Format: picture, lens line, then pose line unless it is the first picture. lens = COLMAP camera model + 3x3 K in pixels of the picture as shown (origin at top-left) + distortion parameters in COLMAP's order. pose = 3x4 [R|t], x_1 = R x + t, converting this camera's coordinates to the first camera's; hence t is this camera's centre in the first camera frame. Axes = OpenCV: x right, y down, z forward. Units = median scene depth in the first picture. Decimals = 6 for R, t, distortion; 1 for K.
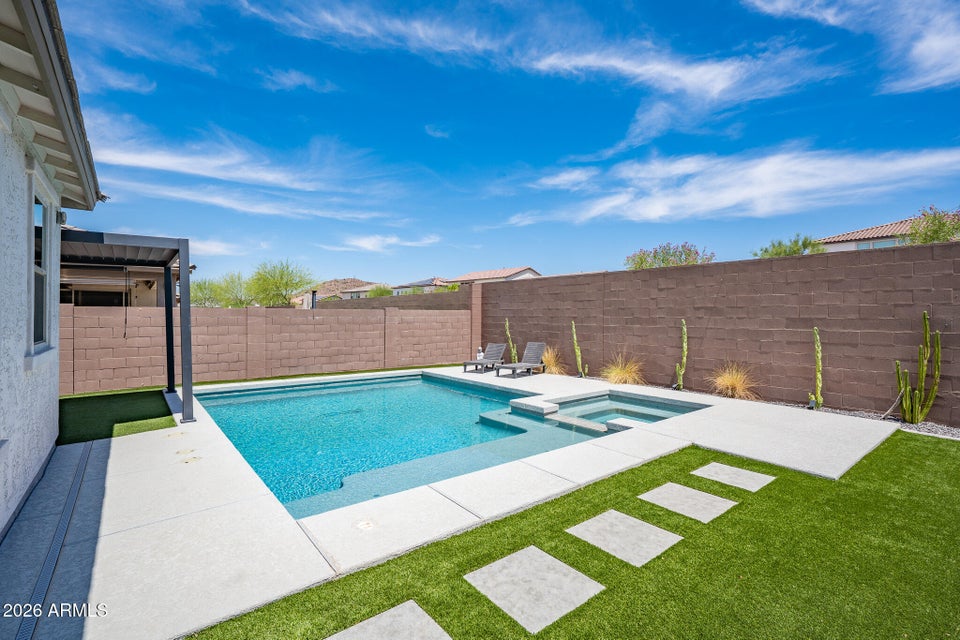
lens RADIAL K [[440.2, 0, 469.1], [0, 440.2, 316.0], [0, 0, 1]] dist [-0.004980, 0.001568]
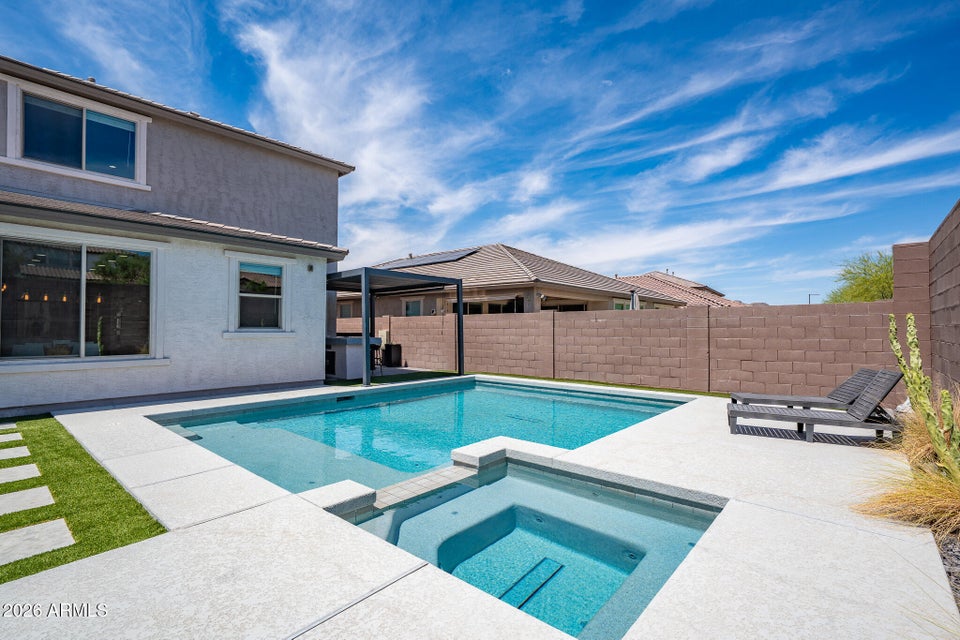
lens RADIAL K [[440.2, 0, 478.5], [0, 440.2, 317.7], [0, 0, 1]] dist [-0.004980, 0.001568]
pose [[0.190986, -0.028412, -0.981181, 0.415497], [-0.000069, 0.999581, -0.028959, 0.020105], [0.981593, 0.005598, 0.190904, 0.479550]]
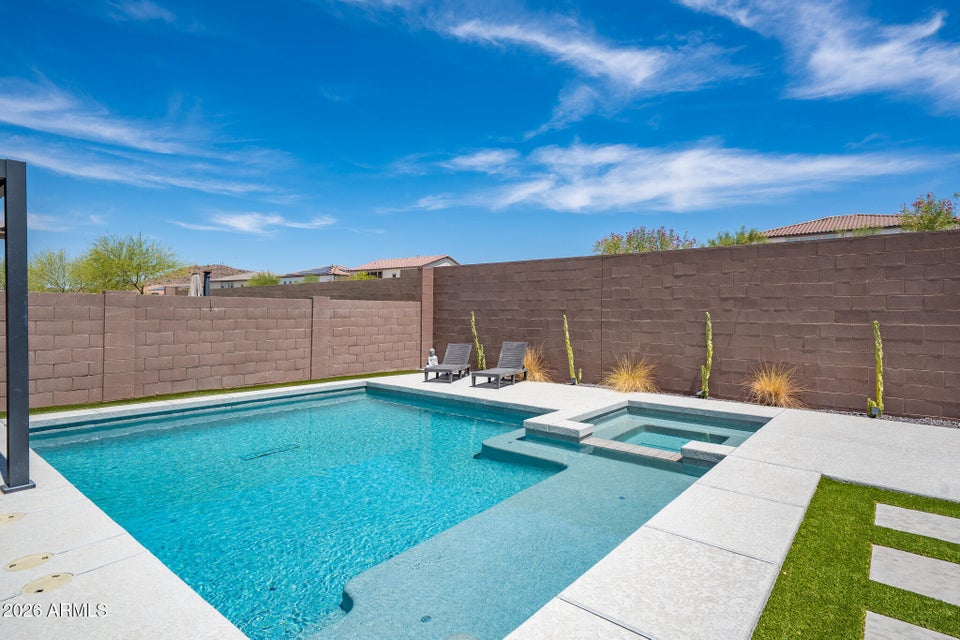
lens RADIAL K [[501.7, 0, 476.8], [0, 501.7, 295.4], [0, 0, 1]] dist [-0.000350, 0.001856]
pose [[0.976246, 0.011268, 0.216373, -0.095202], [-0.003738, 0.999374, -0.035179, 0.006901], [-0.216634, 0.033535, 0.975677, 0.109914]]
